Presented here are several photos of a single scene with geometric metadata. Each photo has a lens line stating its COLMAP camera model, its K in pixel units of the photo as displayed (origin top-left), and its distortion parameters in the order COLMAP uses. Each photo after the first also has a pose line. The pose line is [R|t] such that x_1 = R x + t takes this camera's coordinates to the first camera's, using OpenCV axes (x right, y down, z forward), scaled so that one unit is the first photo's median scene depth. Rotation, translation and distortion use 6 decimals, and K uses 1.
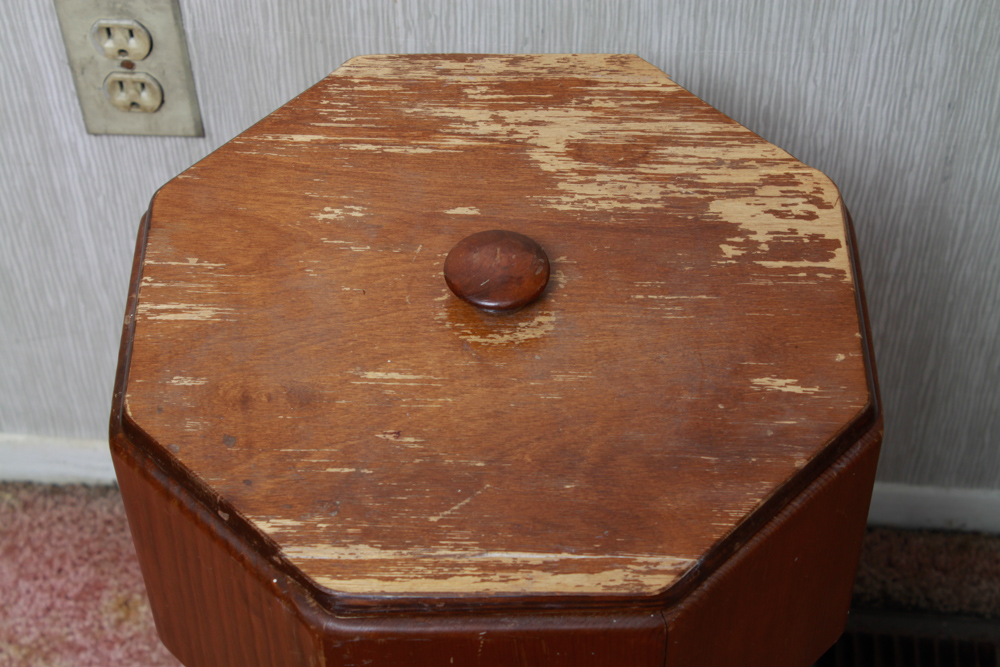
lens RADIAL K [[2149.4, 0, 500.0], [0, 2149.4, 333.5], [0, 0, 1]] dist [0.038775, 0.270557]
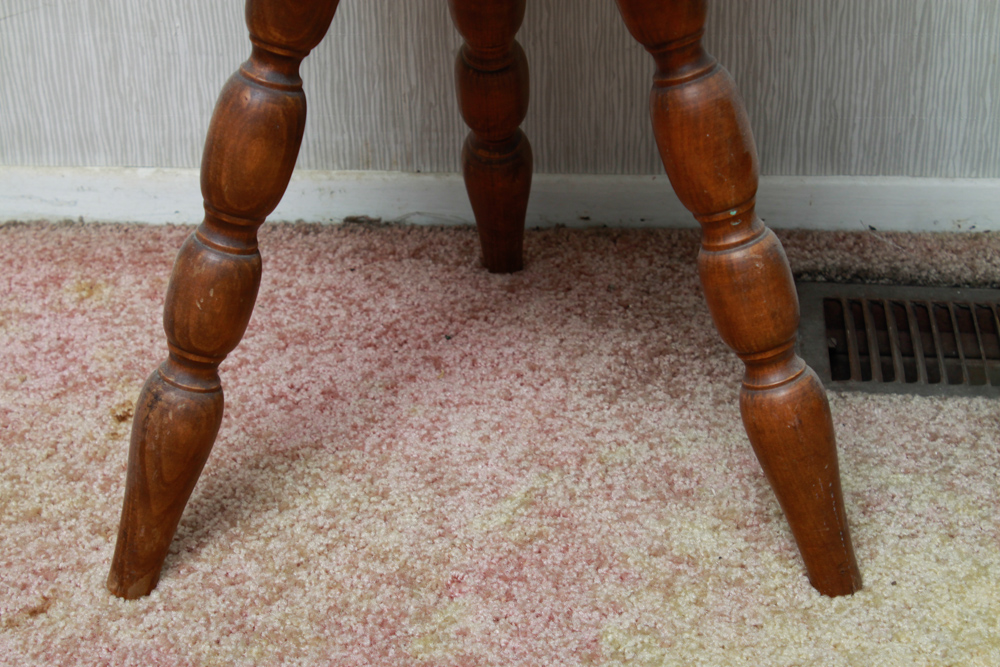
lens RADIAL K [[2259.6, 0, 500.0], [0, 2259.6, 333.5], [0, 0, 1]] dist [0.043856, 0.284103]
pose [[0.999898, -0.013973, 0.003005, 0.004747], [0.014213, 0.950140, -0.311500, 0.751423], [0.001497, 0.311510, 0.950242, 0.109179]]
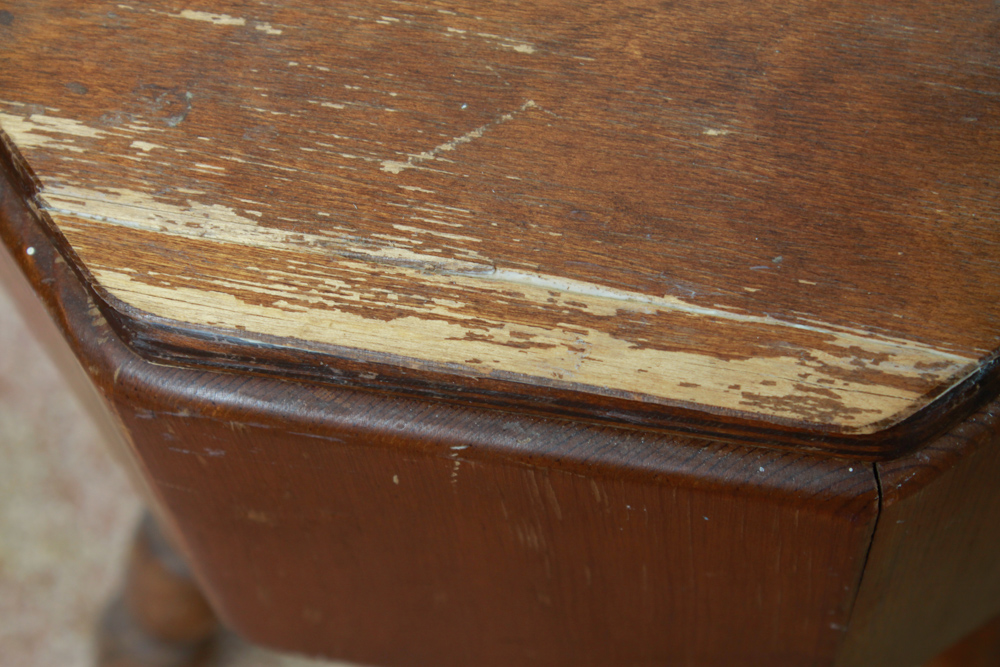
lens RADIAL K [[2365.7, 0, 500.0], [0, 2365.7, 333.5], [0, 0, 1]] dist [0.056995, 0.361001]
pose [[0.981869, 0.152912, -0.112035, 0.047664], [-0.115022, 0.950371, 0.289077, -0.022306], [0.150678, -0.270949, 0.950727, 0.512916]]
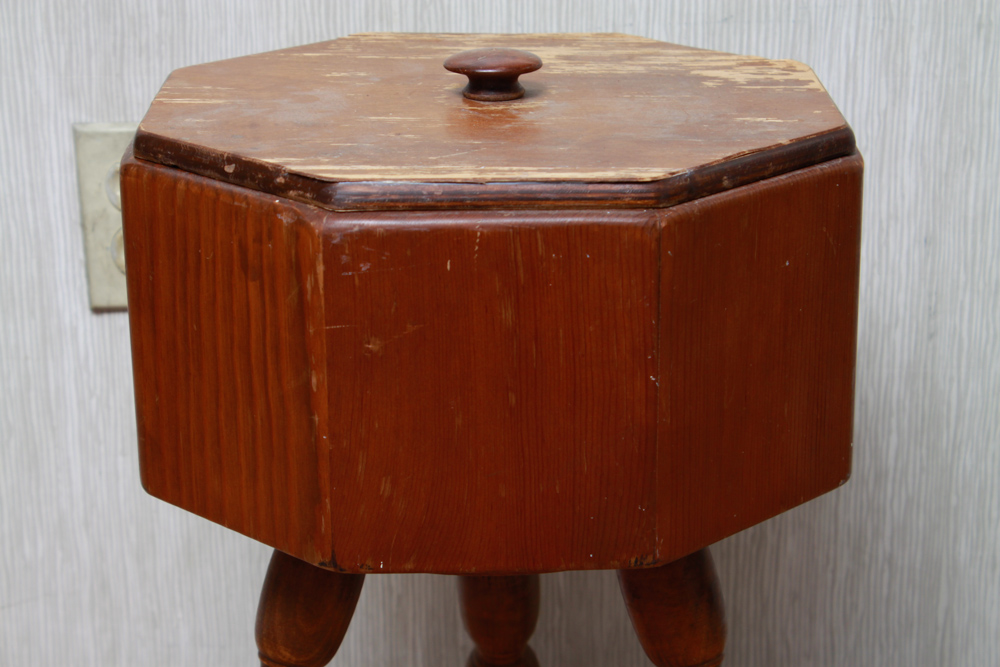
lens RADIAL K [[2365.7, 0, 500.0], [0, 2365.7, 333.5], [0, 0, 1]] dist [0.056995, 0.361001]
pose [[0.999987, 0.001451, 0.004974, -0.003538], [0.001327, 0.856199, -0.516644, 0.718054], [-0.005009, 0.516644, 0.856186, 0.060408]]
